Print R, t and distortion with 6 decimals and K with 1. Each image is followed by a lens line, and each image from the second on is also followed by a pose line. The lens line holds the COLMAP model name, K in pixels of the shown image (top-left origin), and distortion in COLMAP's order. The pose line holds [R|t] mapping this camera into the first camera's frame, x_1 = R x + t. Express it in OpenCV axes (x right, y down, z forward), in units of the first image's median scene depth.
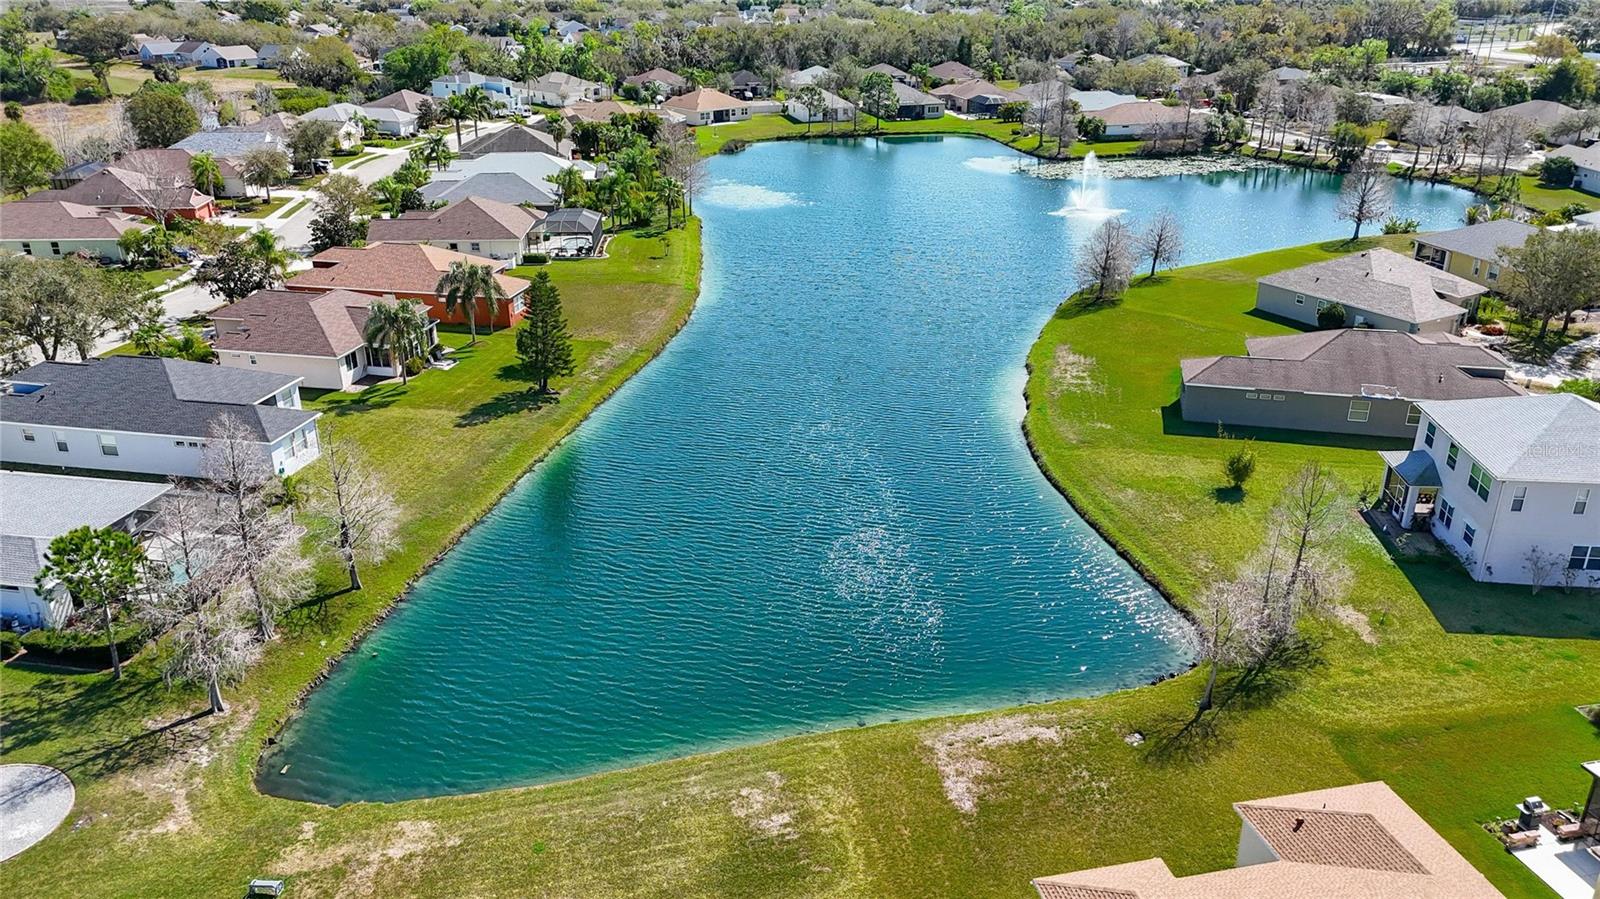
lens RADIAL K [[1177.0, 0, 797.6], [0, 1177.0, 448.7], [0, 0, 1]] dist [0.091831, -0.099097]
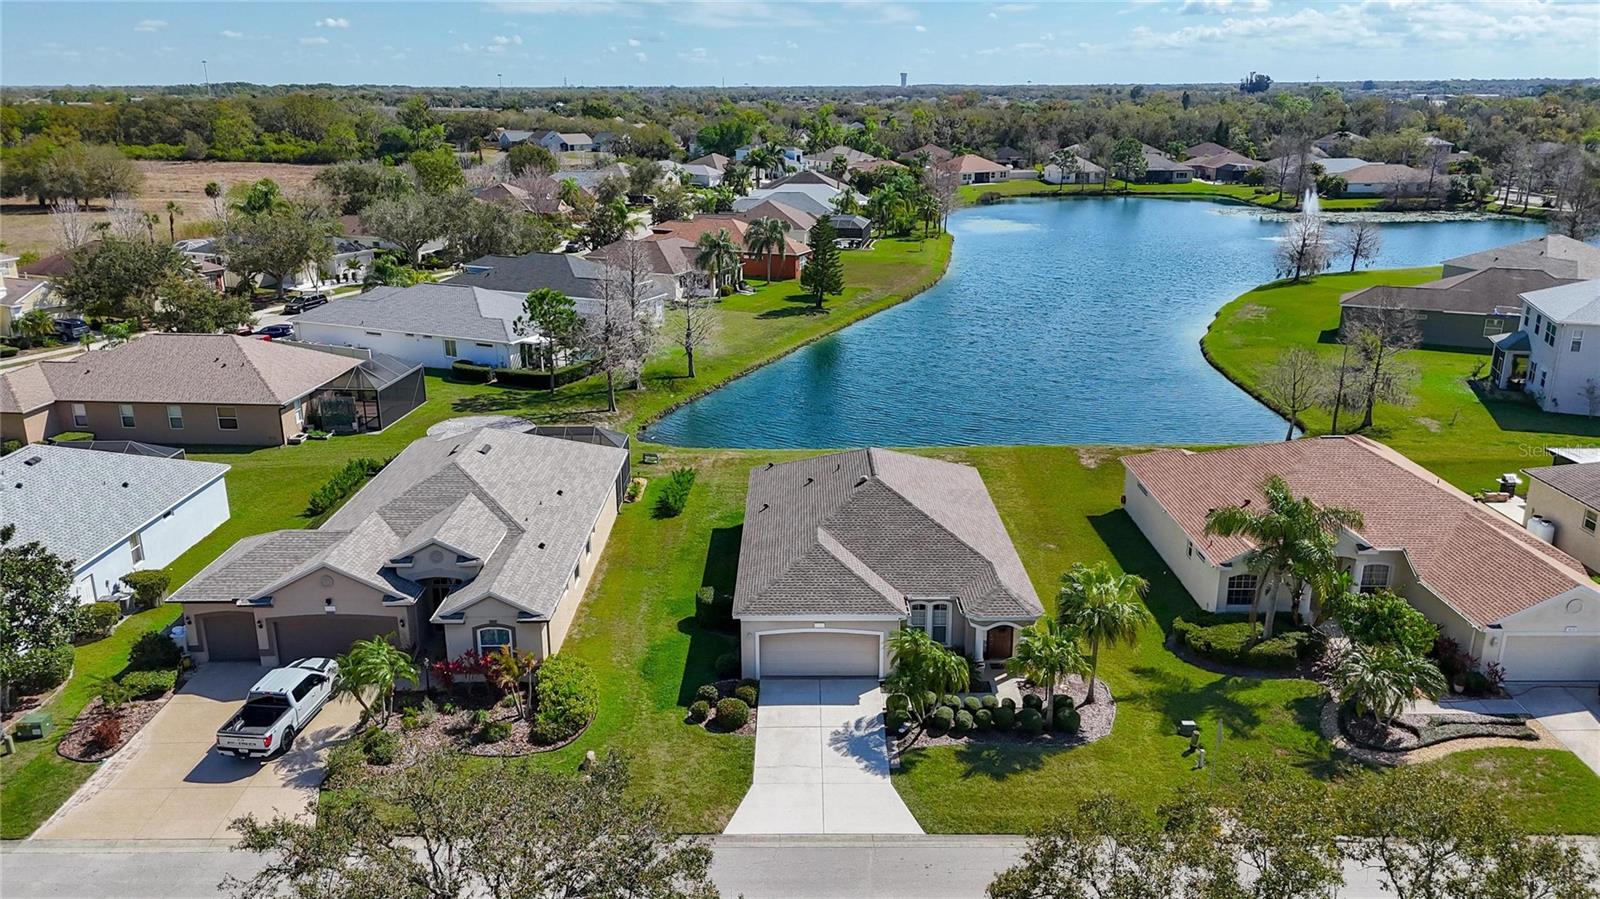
lens RADIAL K [[1177.0, 0, 797.6], [0, 1177.0, 448.7], [0, 0, 1]] dist [0.091831, -0.099097]
pose [[0.975457, 0.064990, -0.210379, 0.040896], [-0.084697, 0.992684, -0.086053, 0.191393], [0.203248, 0.101760, 0.973825, -0.225755]]
